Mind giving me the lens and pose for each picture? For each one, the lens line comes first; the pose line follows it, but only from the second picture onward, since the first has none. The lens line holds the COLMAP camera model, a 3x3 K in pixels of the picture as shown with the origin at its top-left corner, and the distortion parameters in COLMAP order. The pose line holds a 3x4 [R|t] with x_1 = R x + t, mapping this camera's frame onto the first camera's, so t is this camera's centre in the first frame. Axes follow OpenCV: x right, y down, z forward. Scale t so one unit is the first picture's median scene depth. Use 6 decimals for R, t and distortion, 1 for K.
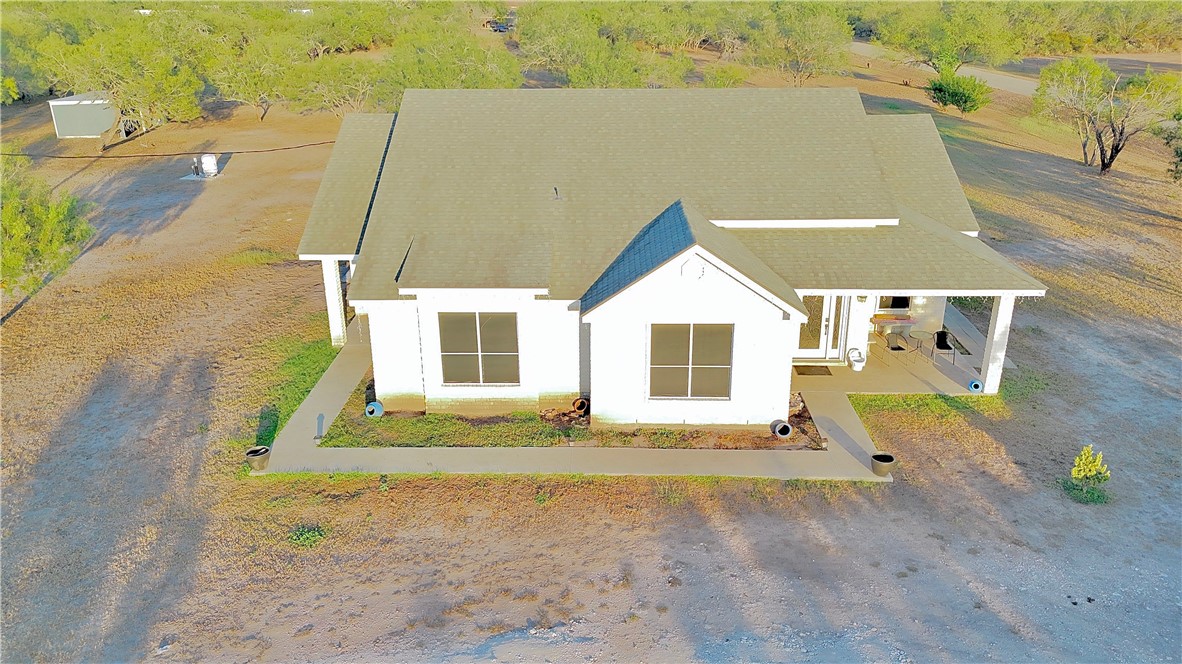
lens RADIAL K [[878.5, 0, 591.0], [0, 878.5, 332.0], [0, 0, 1]] dist [0.061258, -0.055277]
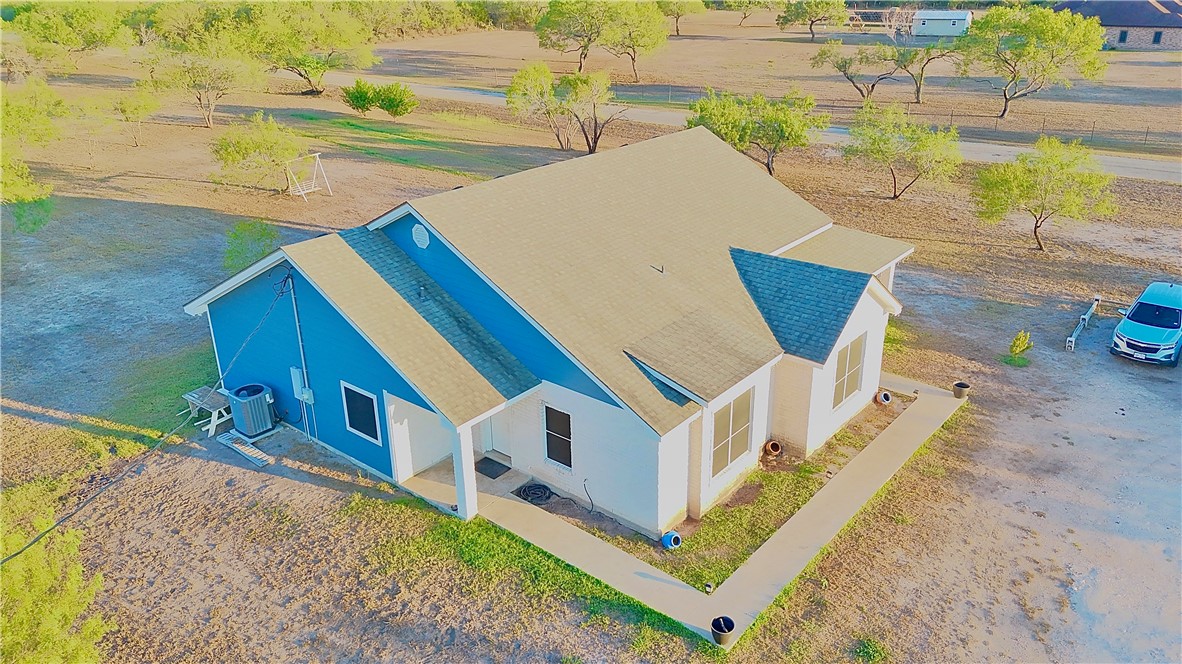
lens RADIAL K [[878.5, 0, 591.0], [0, 878.5, 332.0], [0, 0, 1]] dist [0.061258, -0.055277]
pose [[0.616564, -0.309390, 0.723966, -1.058552], [0.292813, 0.943700, 0.153920, -0.338456], [-0.730828, 0.117085, 0.672445, 0.472706]]
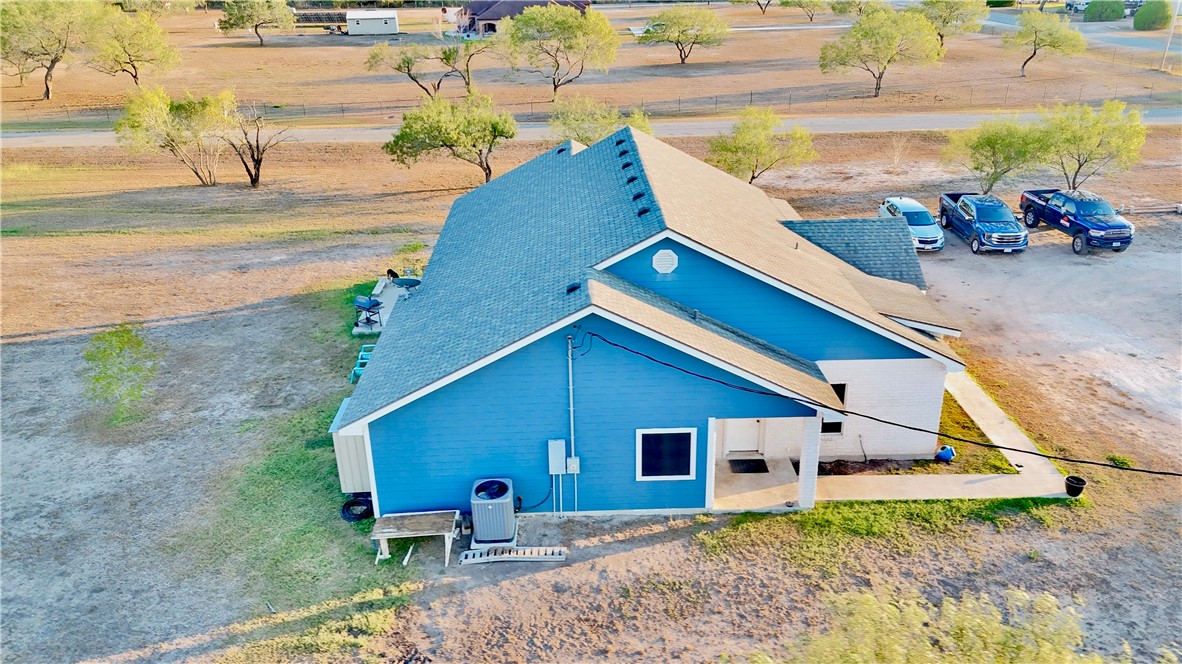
lens RADIAL K [[878.5, 0, 591.0], [0, 878.5, 332.0], [0, 0, 1]] dist [0.061258, -0.055277]
pose [[-0.063115, -0.392679, 0.917508, -1.395355], [0.369314, 0.844888, 0.387003, -0.758375], [-0.927159, 0.363274, 0.091697, 1.471748]]
